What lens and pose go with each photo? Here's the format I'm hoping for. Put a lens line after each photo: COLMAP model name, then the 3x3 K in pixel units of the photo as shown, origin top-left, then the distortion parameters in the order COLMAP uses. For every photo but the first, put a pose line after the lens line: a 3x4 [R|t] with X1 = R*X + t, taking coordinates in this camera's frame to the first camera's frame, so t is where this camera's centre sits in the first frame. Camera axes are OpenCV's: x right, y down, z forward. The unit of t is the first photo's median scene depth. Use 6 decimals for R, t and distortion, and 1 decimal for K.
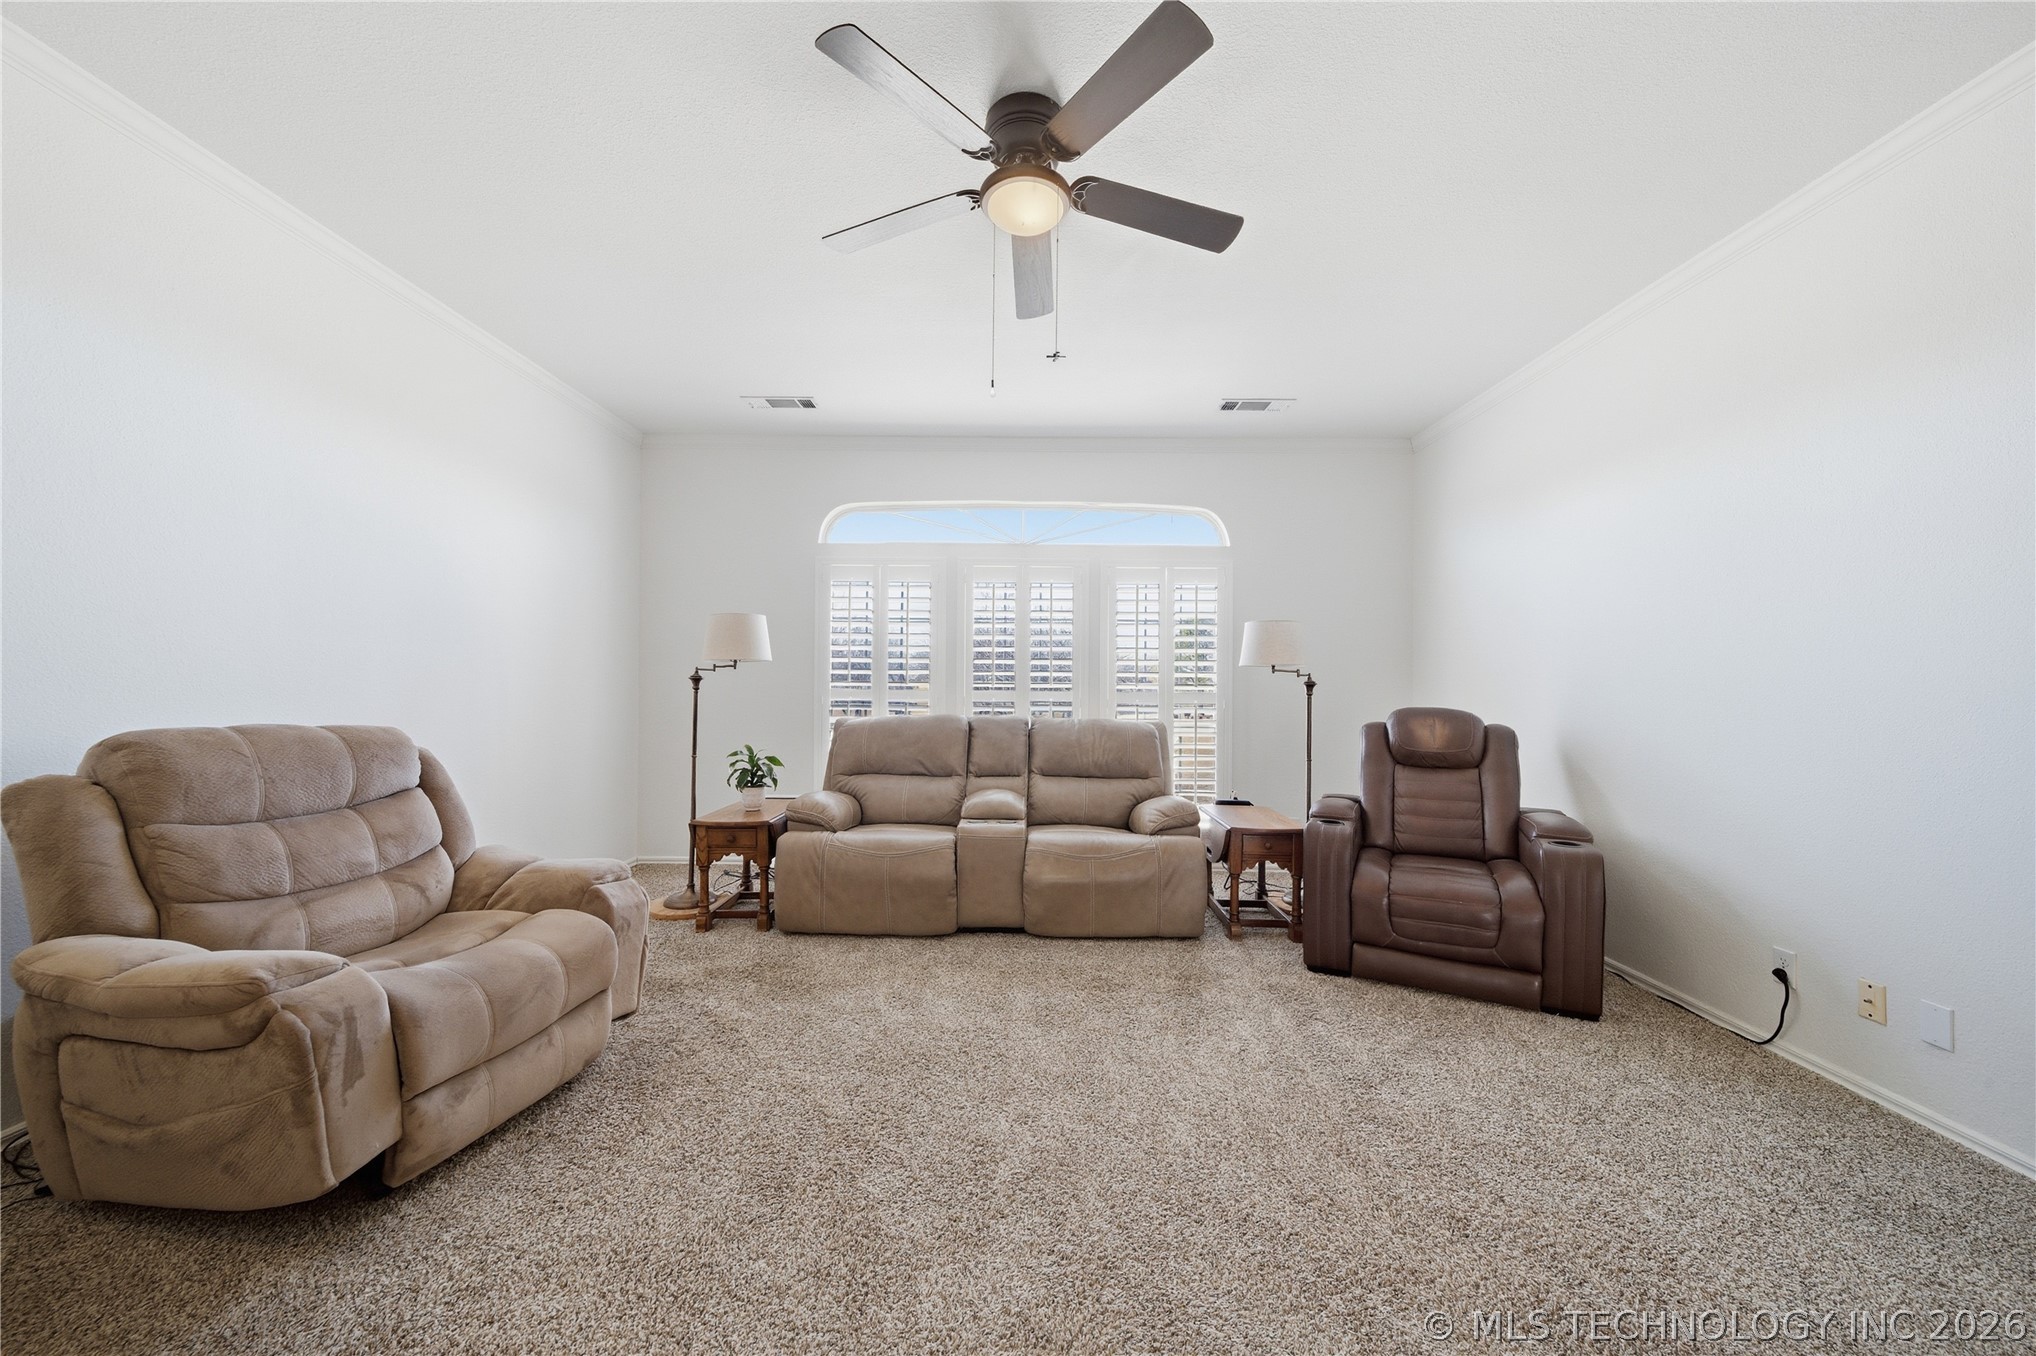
lens RADIAL K [[719.7, 0, 1019.5], [0, 719.7, 683.6], [0, 0, 1]] dist [0.001935, -0.002475]
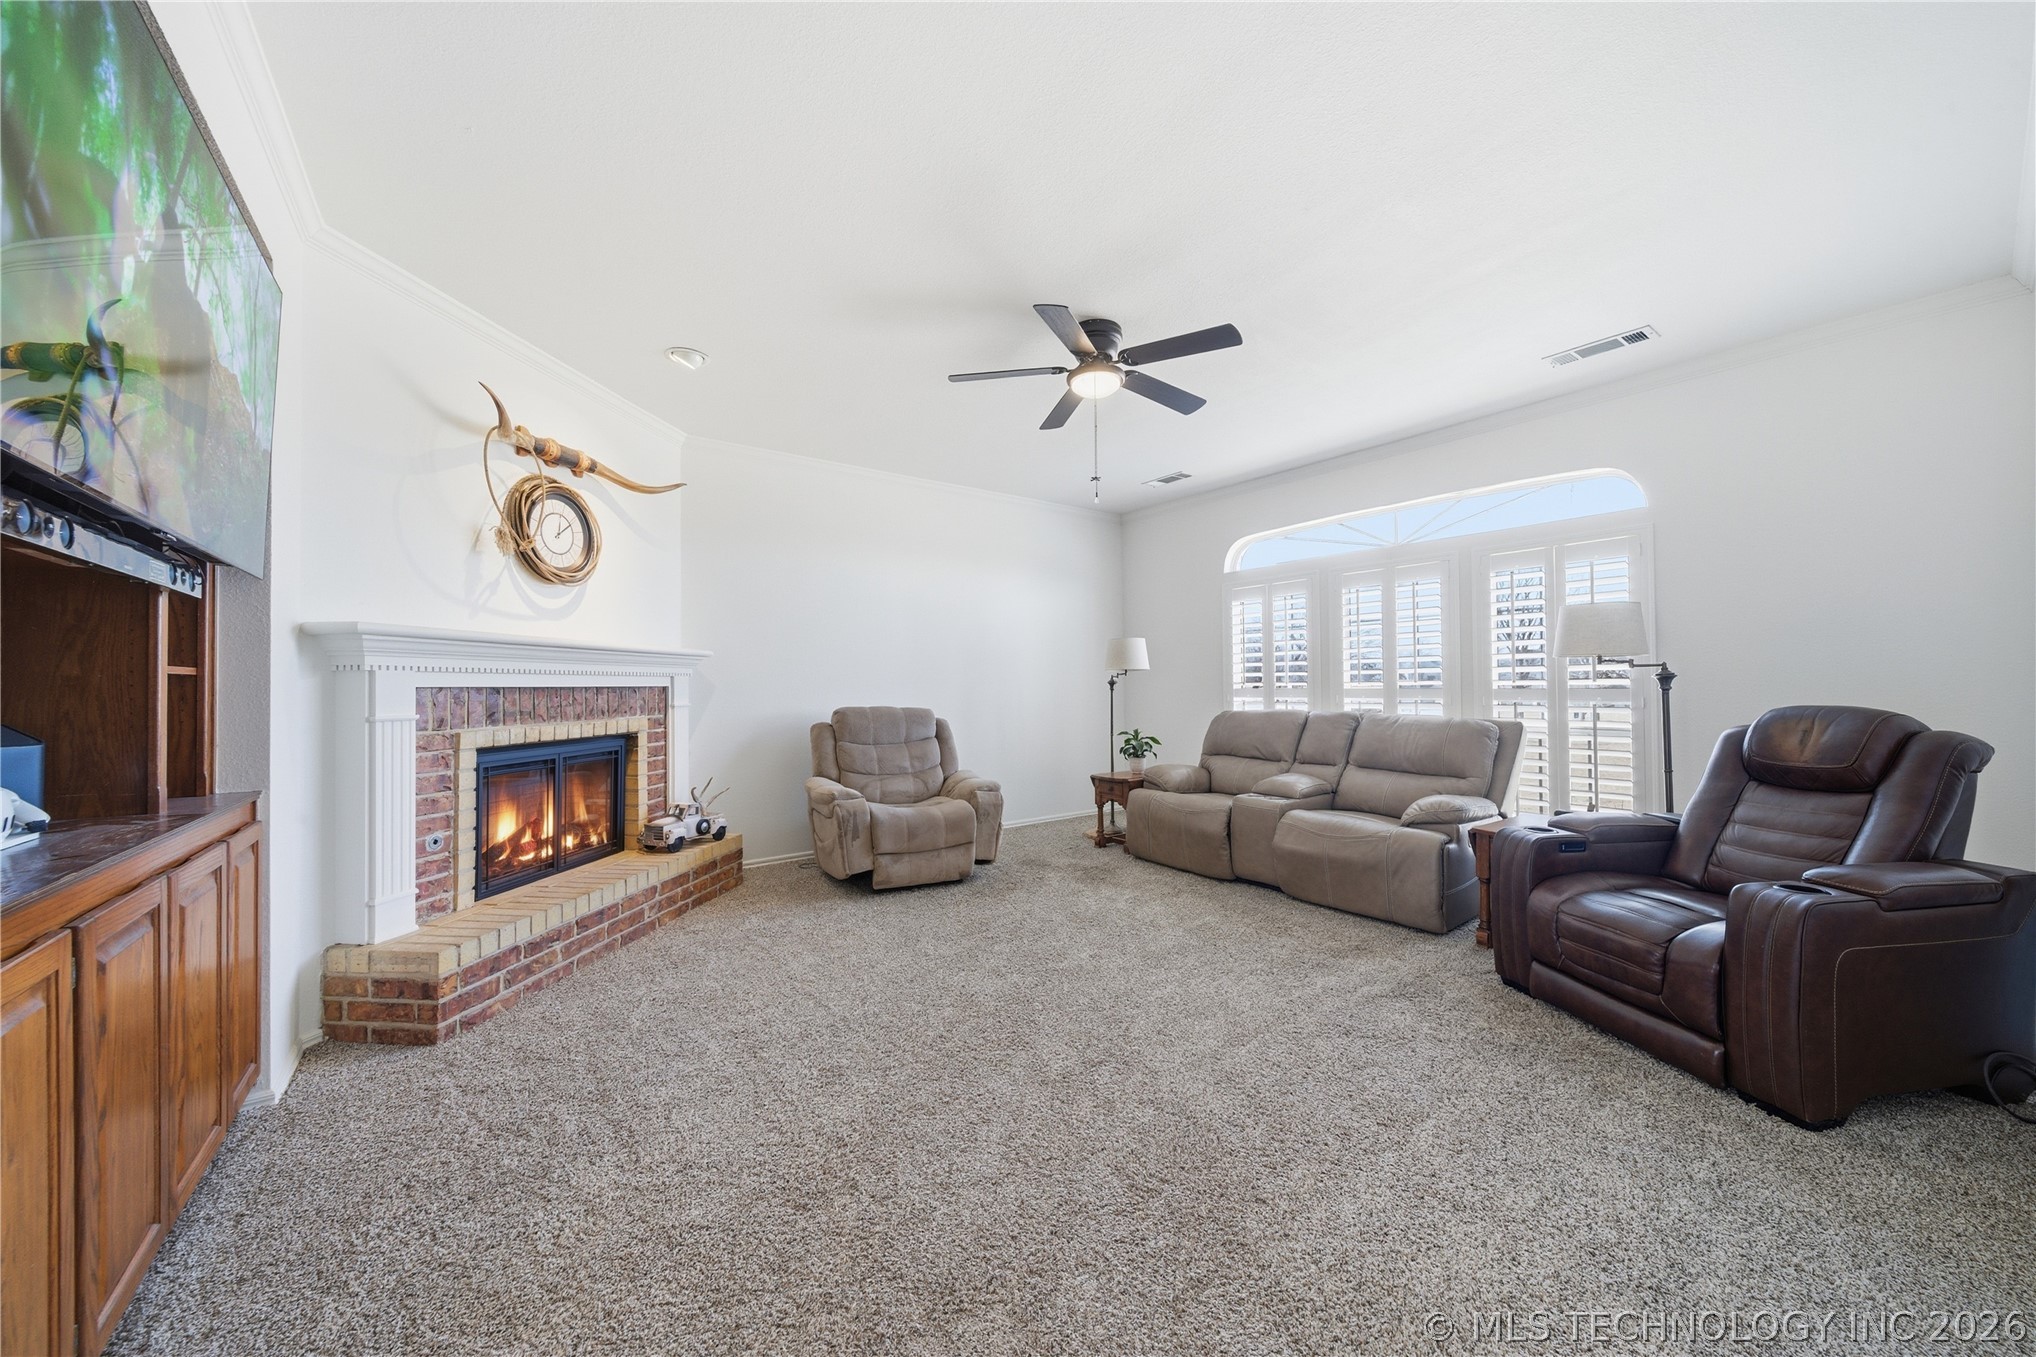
lens RADIAL K [[719.7, 0, 1019.5], [0, 719.7, 684.1], [0, 0, 1]] dist [0.001935, -0.002475]
pose [[0.614265, -0.015794, -0.788942, 0.807224], [0.015003, 0.999853, -0.008334, 0.009005], [0.788957, -0.006717, 0.614411, -0.075621]]
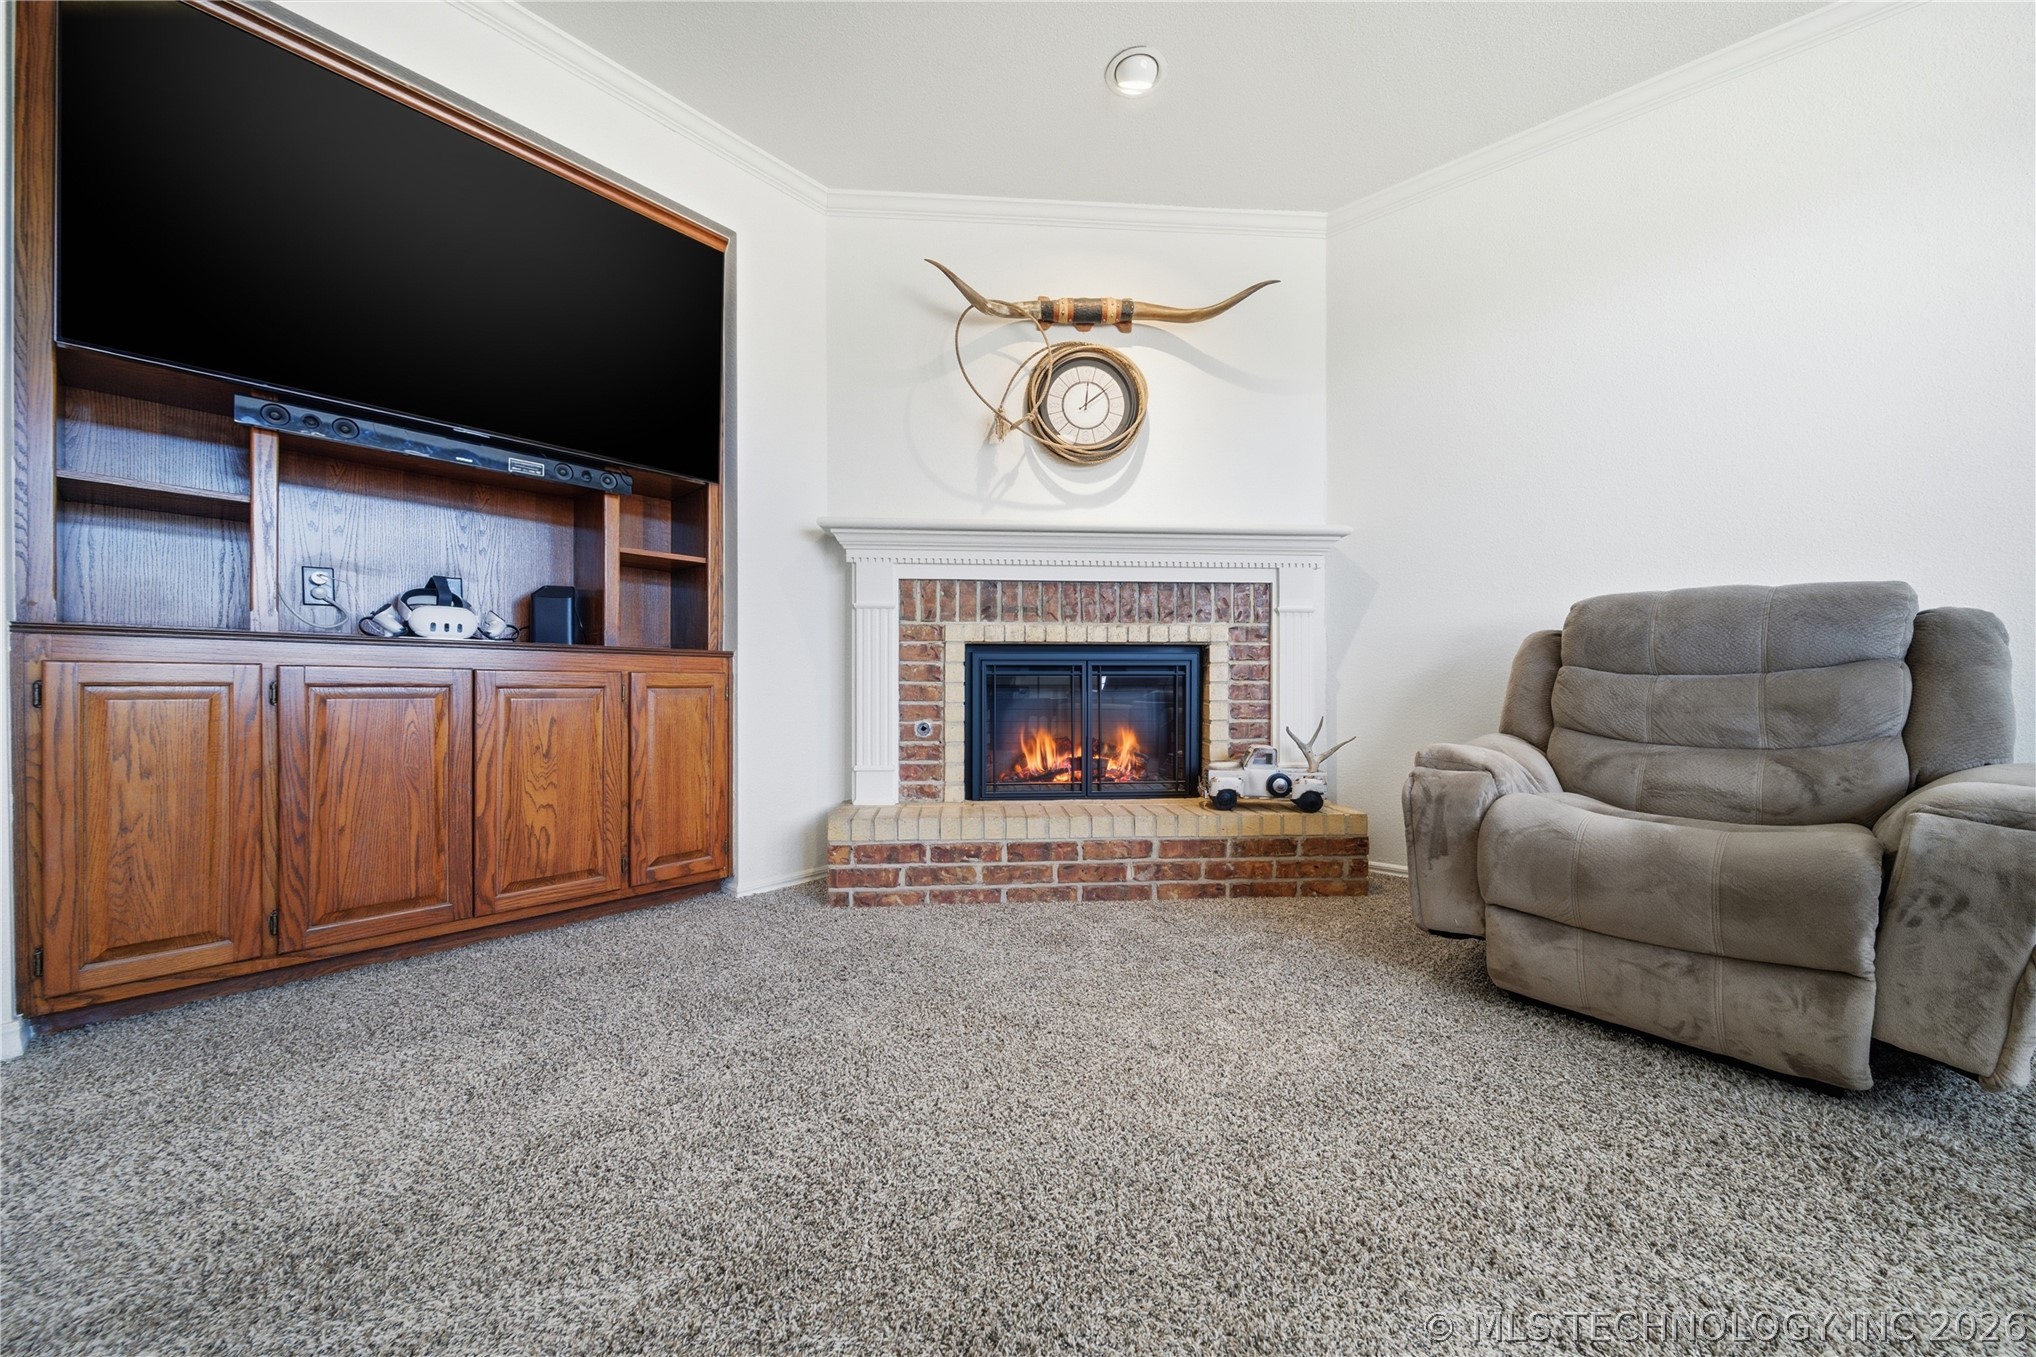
lens RADIAL K [[719.7, 0, 1019.5], [0, 719.7, 684.1], [0, 0, 1]] dist [0.001935, -0.002475]
pose [[-0.649524, -0.012174, -0.760244, 0.233175], [-0.005233, 0.999920, -0.011541, 0.151004], [0.760323, -0.003518, -0.649536, 0.659719]]
